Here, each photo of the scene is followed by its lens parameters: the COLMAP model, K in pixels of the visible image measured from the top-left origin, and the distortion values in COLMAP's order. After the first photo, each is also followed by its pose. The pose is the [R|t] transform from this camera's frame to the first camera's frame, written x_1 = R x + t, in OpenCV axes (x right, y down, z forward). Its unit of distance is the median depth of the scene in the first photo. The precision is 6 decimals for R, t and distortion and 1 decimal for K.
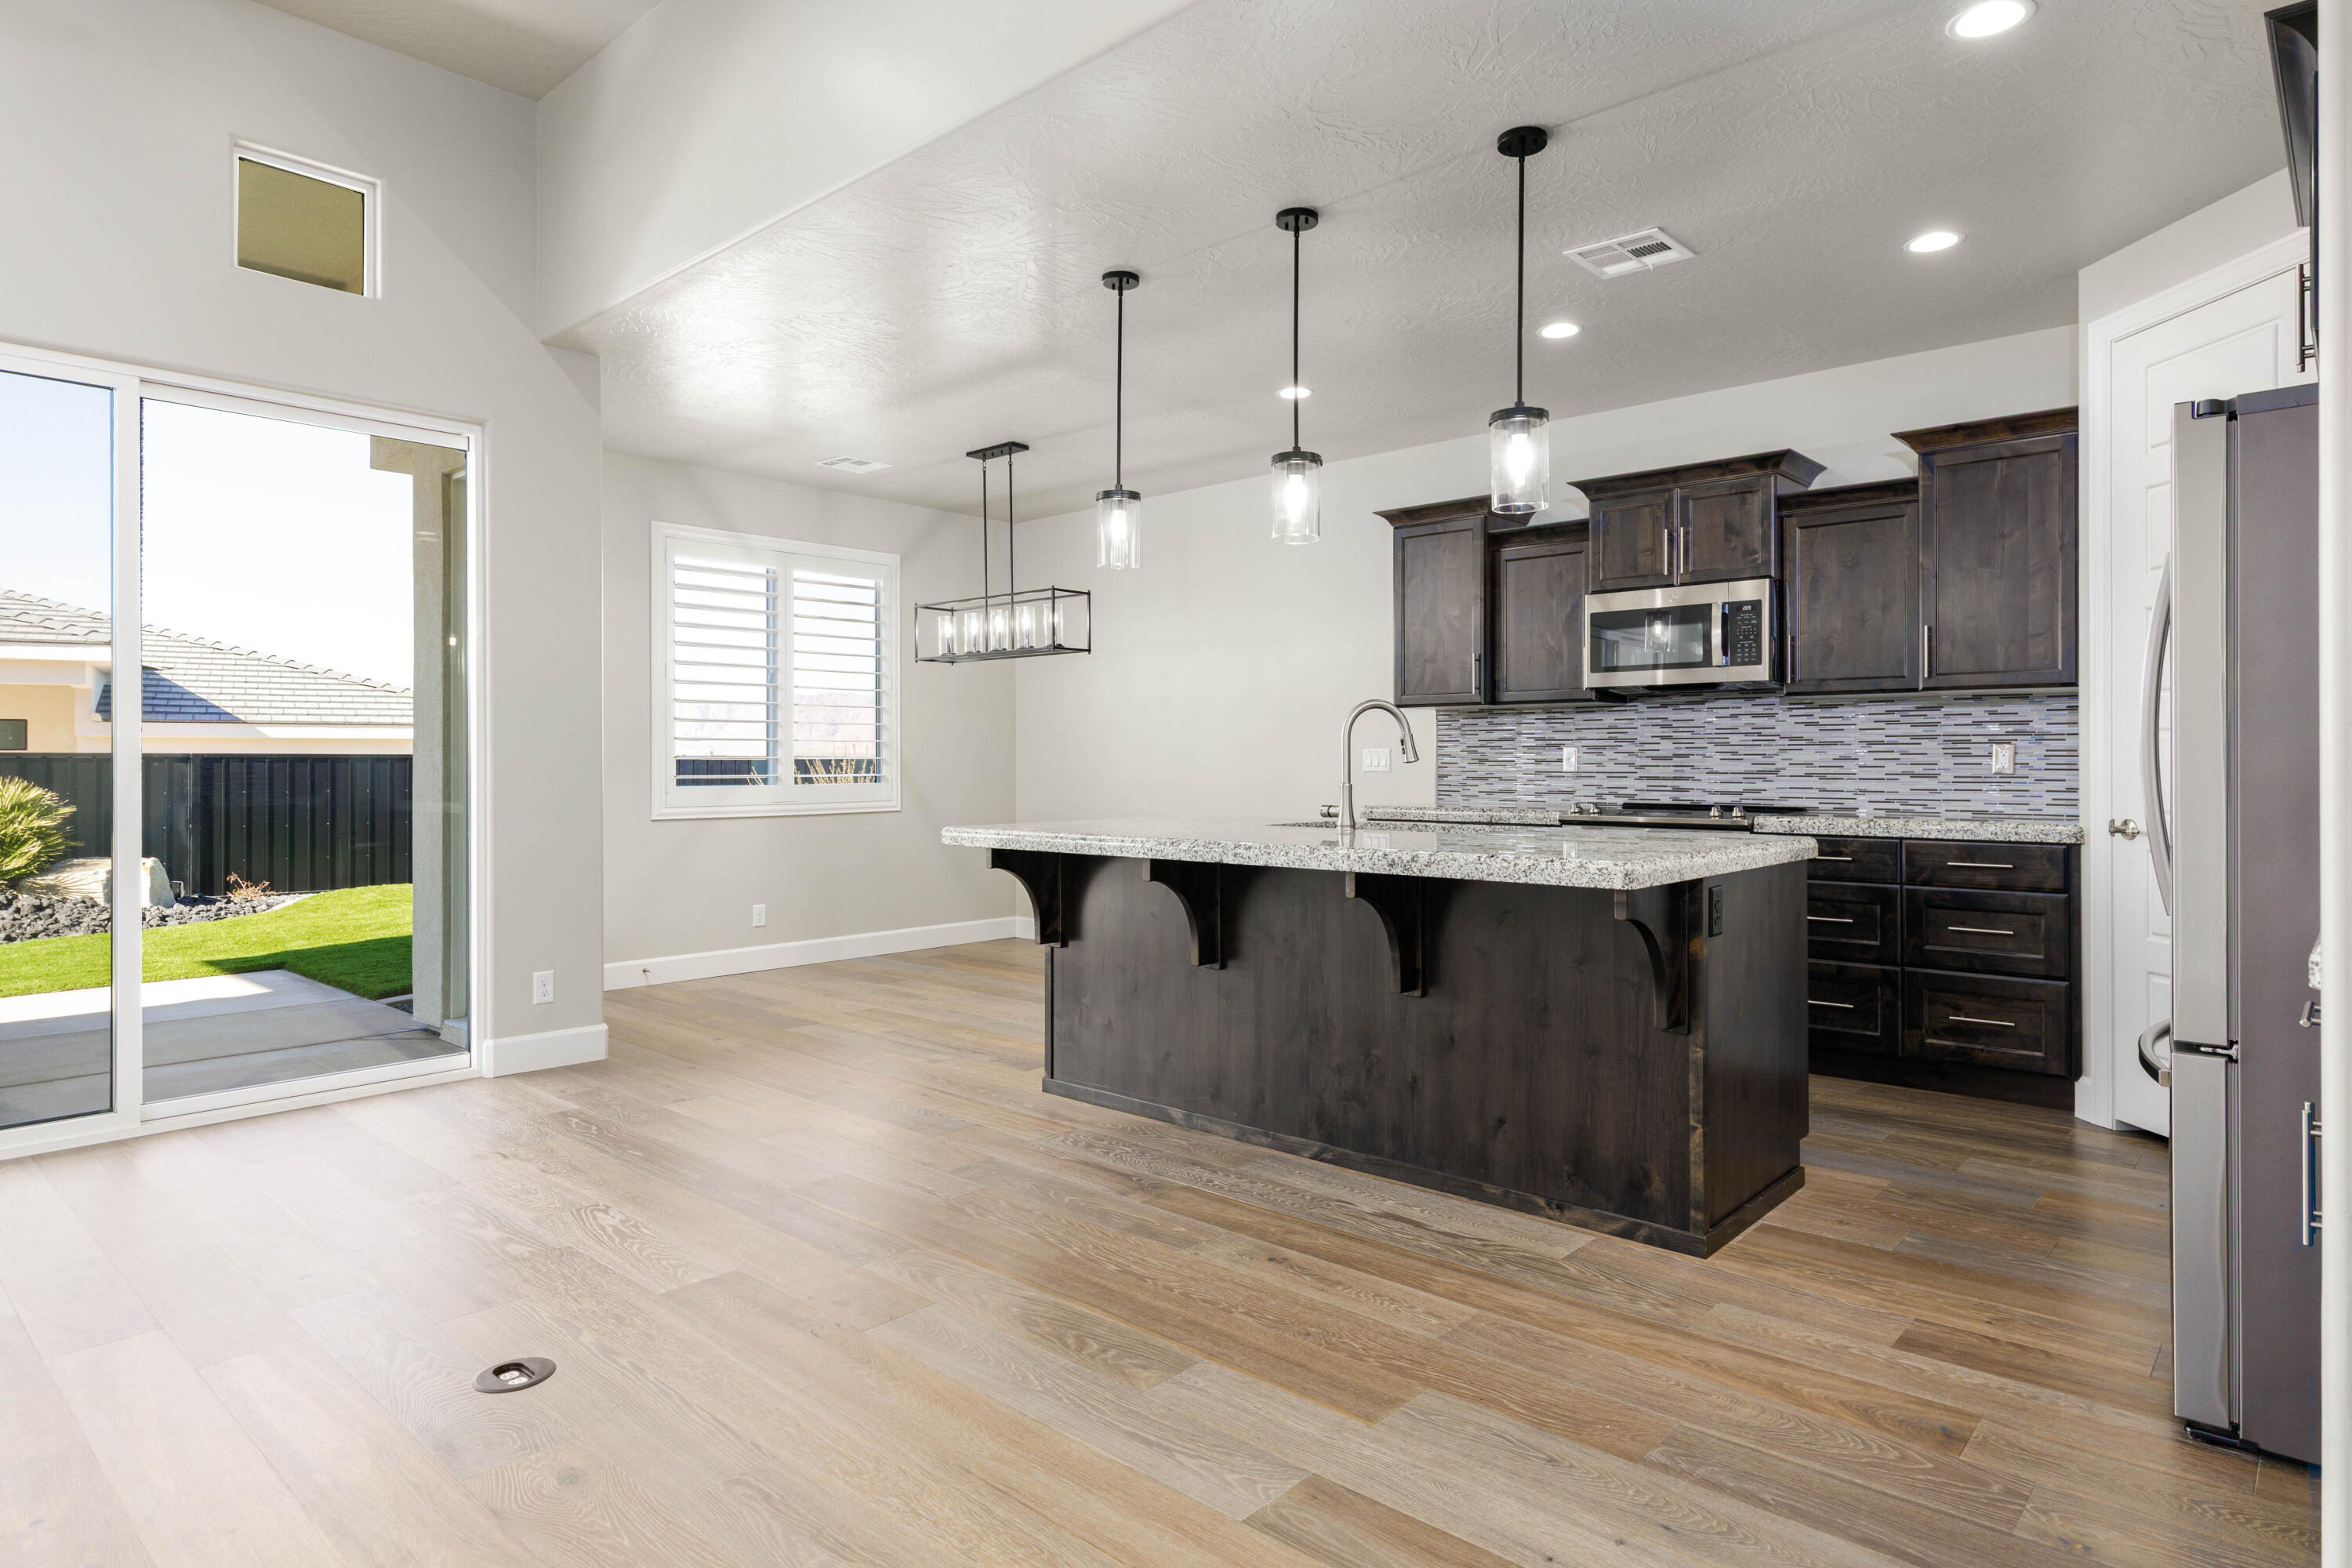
lens RADIAL K [[1331.1, 0, 1175.6], [0, 1331.1, 770.6], [0, 0, 1]] dist [0.003002, 0.000447]
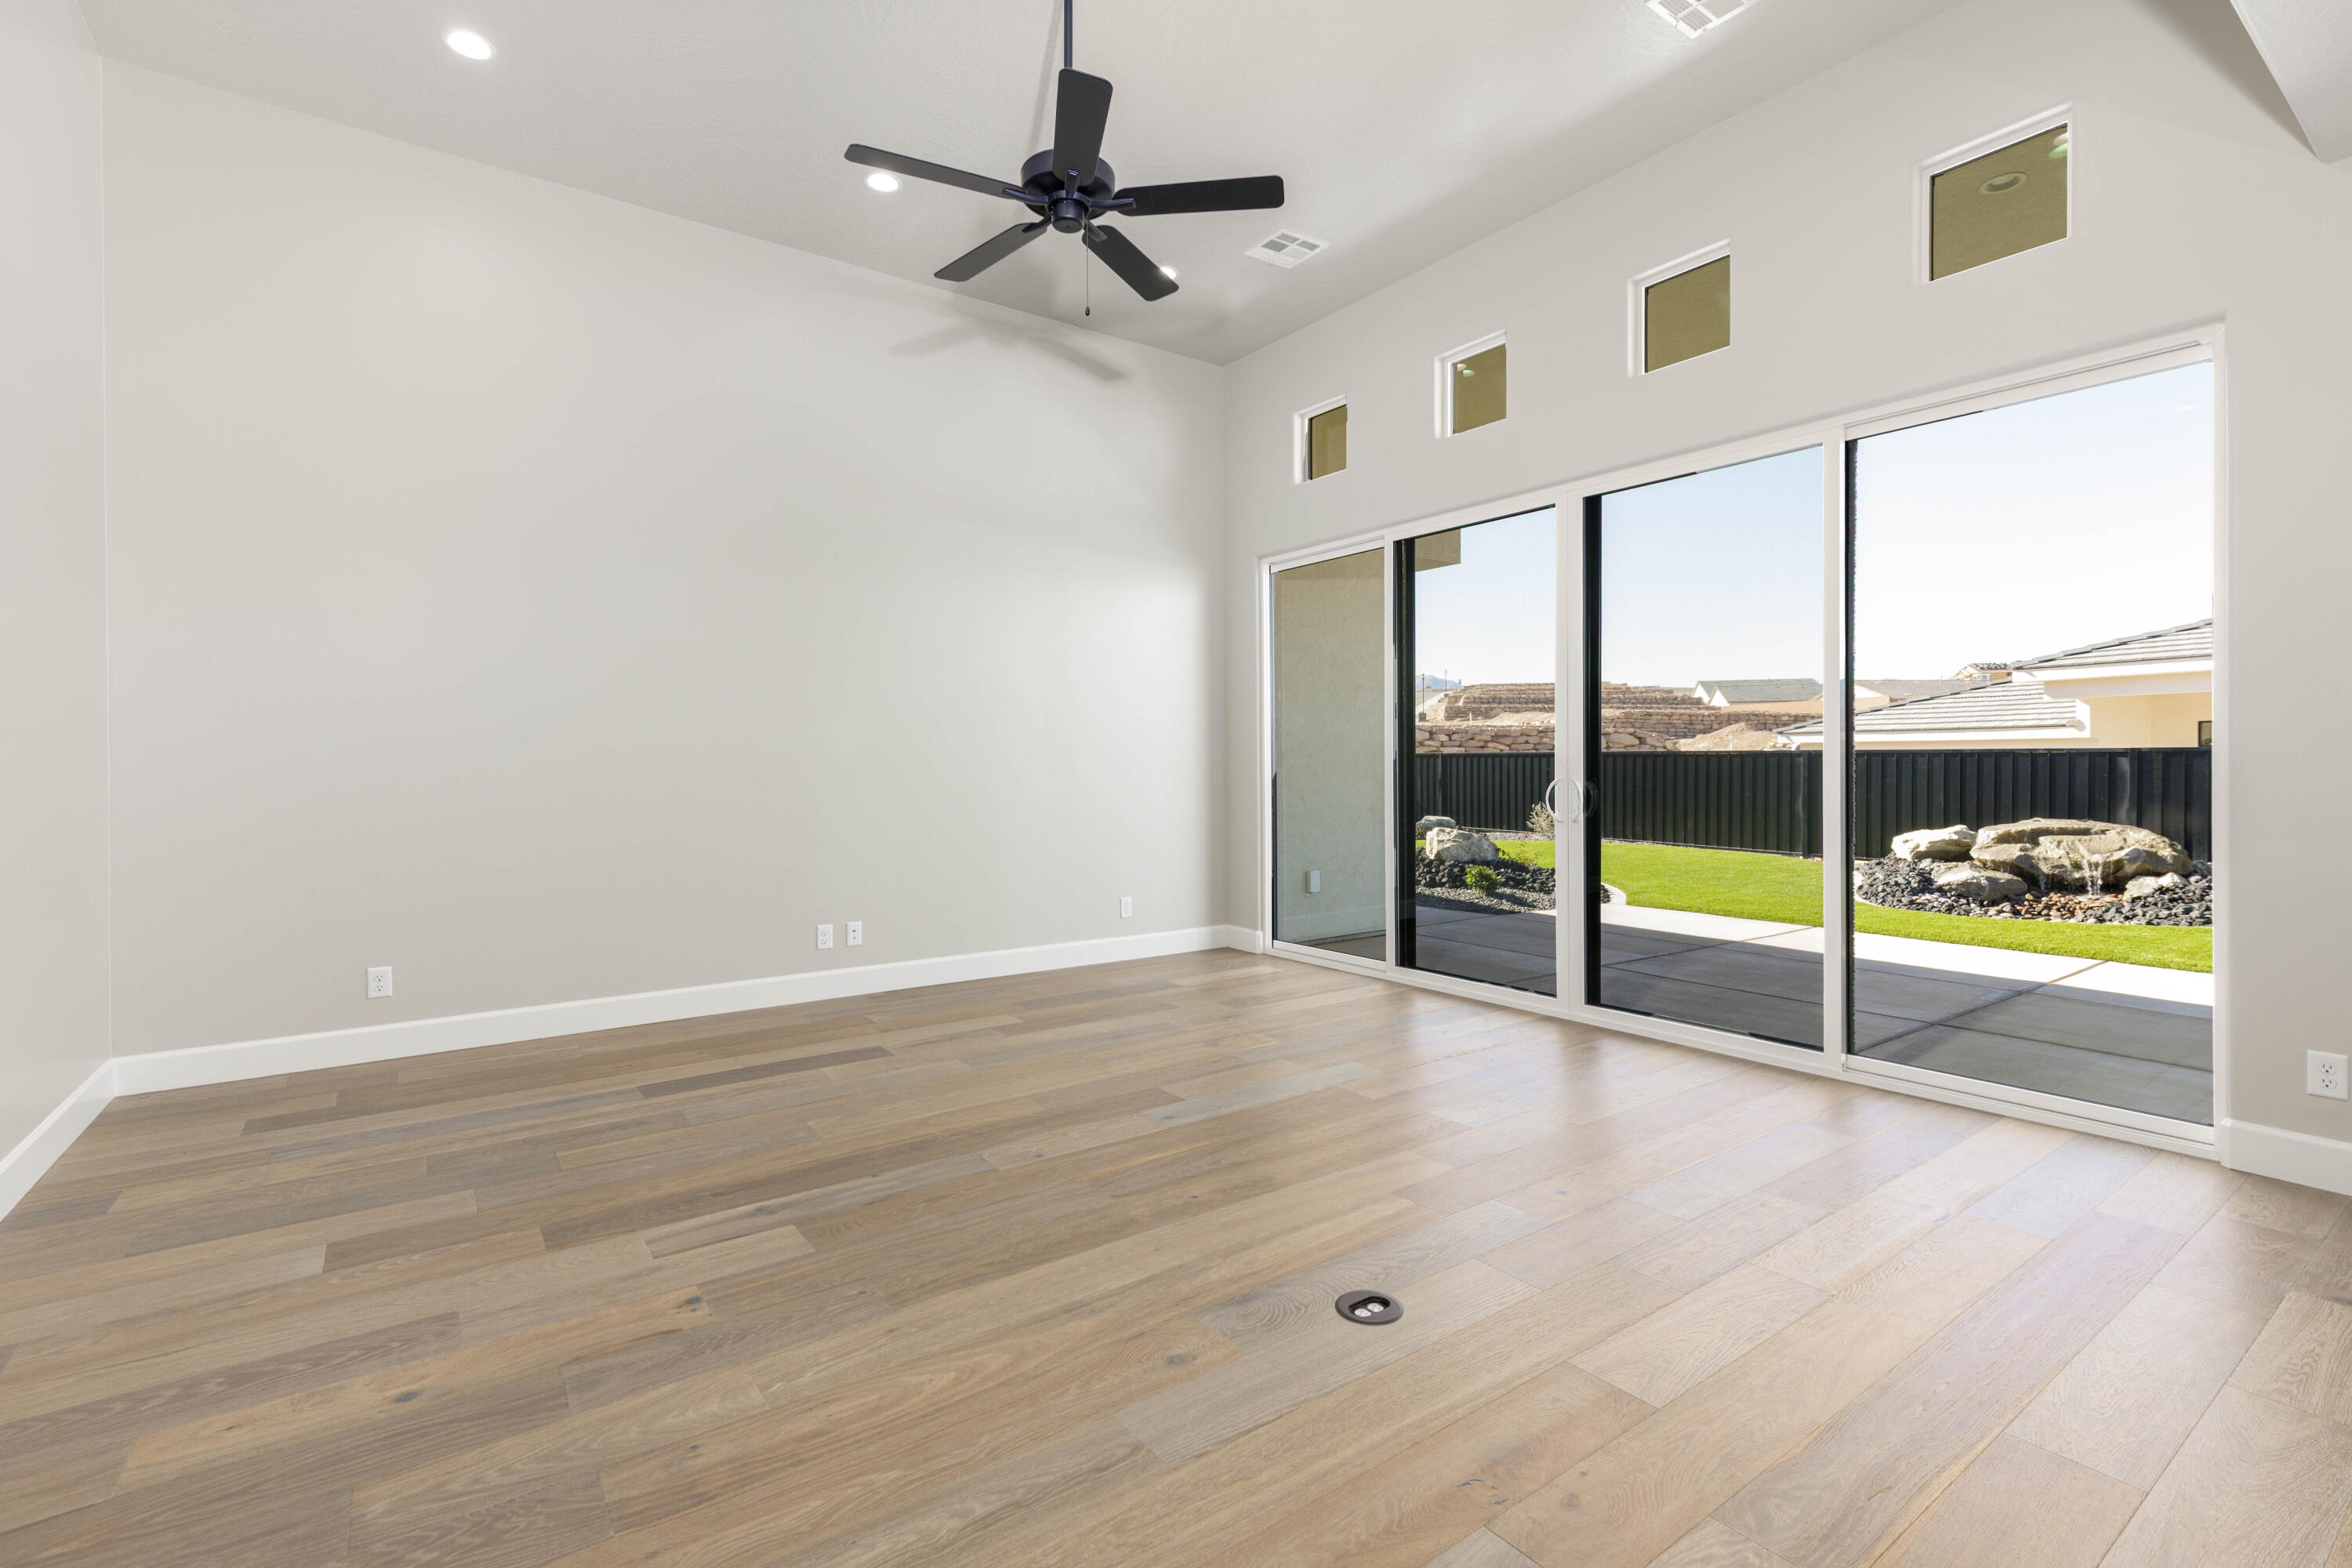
lens RADIAL K [[1058.2, 0, 1175.4], [0, 1058.2, 781.3], [0, 0, 1]] dist [-0.000196, -0.000132]
pose [[-0.213124, 0.014851, -0.976912, 0.200209], [-0.001468, 0.999878, 0.015521, -0.000433], [0.977024, 0.004742, -0.213077, 0.518240]]
